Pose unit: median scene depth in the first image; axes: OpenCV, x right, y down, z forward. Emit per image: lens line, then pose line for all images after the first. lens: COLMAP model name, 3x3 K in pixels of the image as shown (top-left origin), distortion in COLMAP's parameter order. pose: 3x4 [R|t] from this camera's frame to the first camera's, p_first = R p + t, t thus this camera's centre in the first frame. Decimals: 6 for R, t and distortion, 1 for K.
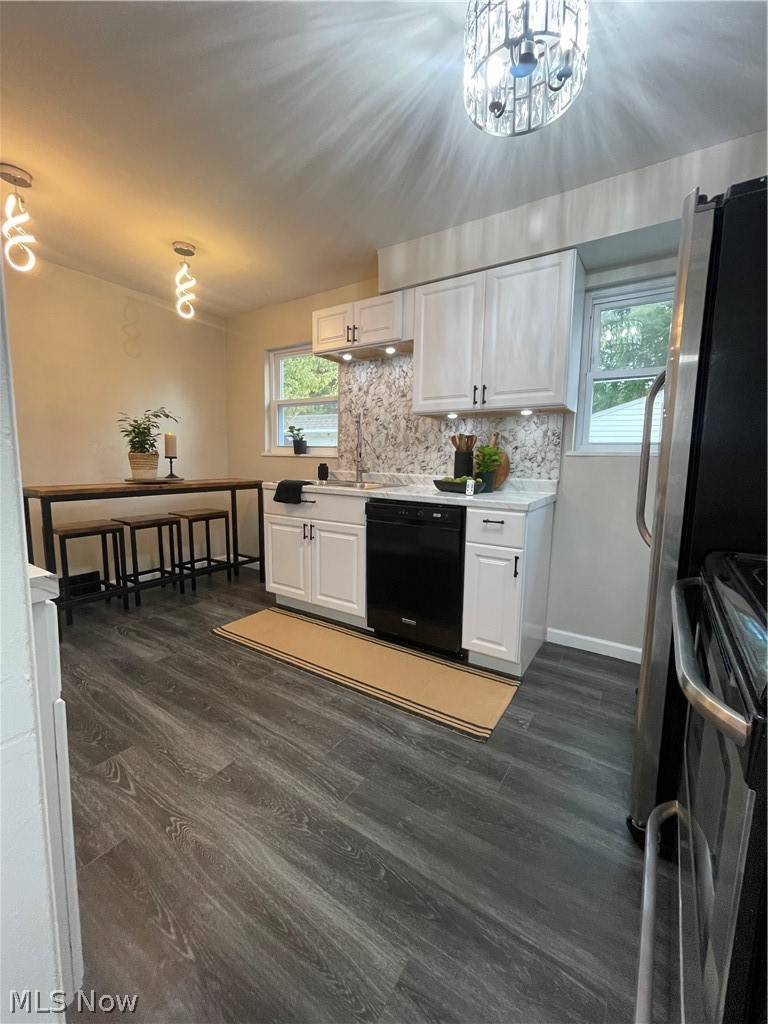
lens RADIAL K [[416.4, 0, 388.1], [0, 416.4, 510.6], [0, 0, 1]] dist [-0.012588, 0.000152]
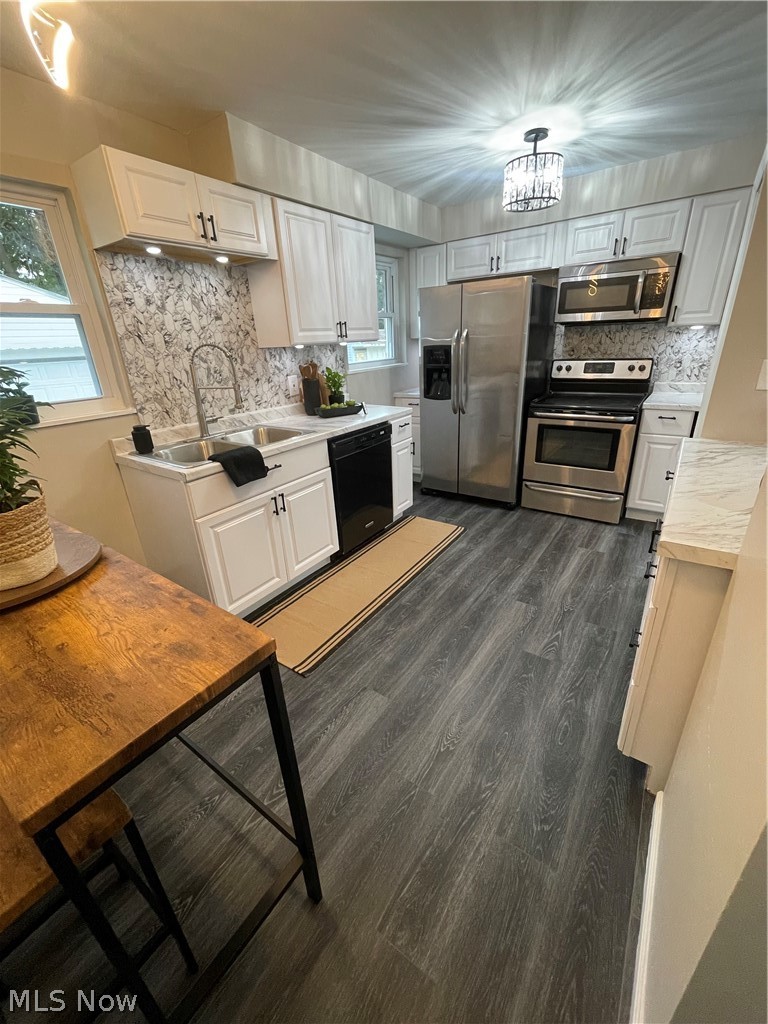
lens RADIAL K [[416.4, 0, 388.1], [0, 416.4, 510.6], [0, 0, 1]] dist [-0.012588, 0.000152]
pose [[0.013271, -0.406660, 0.913483, -0.982559], [0.158439, 0.902877, 0.399637, -0.239307], [-0.987280, 0.139428, 0.076413, 0.764639]]
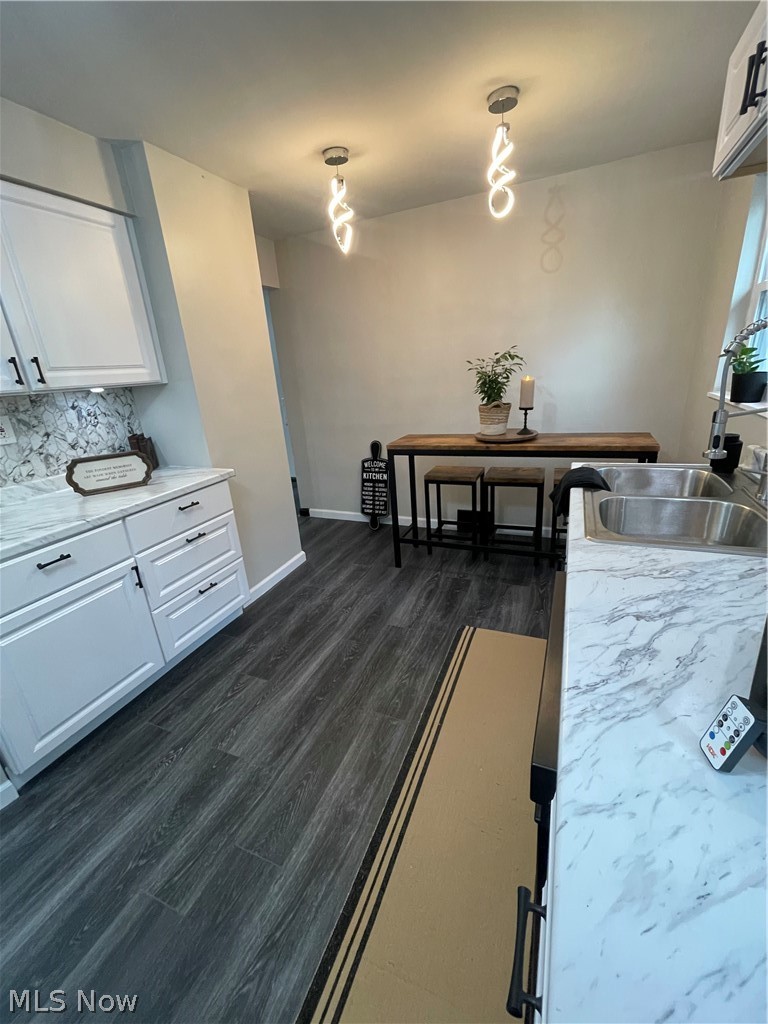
lens RADIAL K [[411.6, 0, 384.0], [0, 411.6, 512.0], [0, 0, 1]] dist [0.000801, 0.000027]
pose [[0.171721, 0.299992, -0.938359, 0.287770], [-0.044925, 0.953901, 0.296740, -0.190451], [0.984121, -0.008800, 0.177282, 0.690031]]
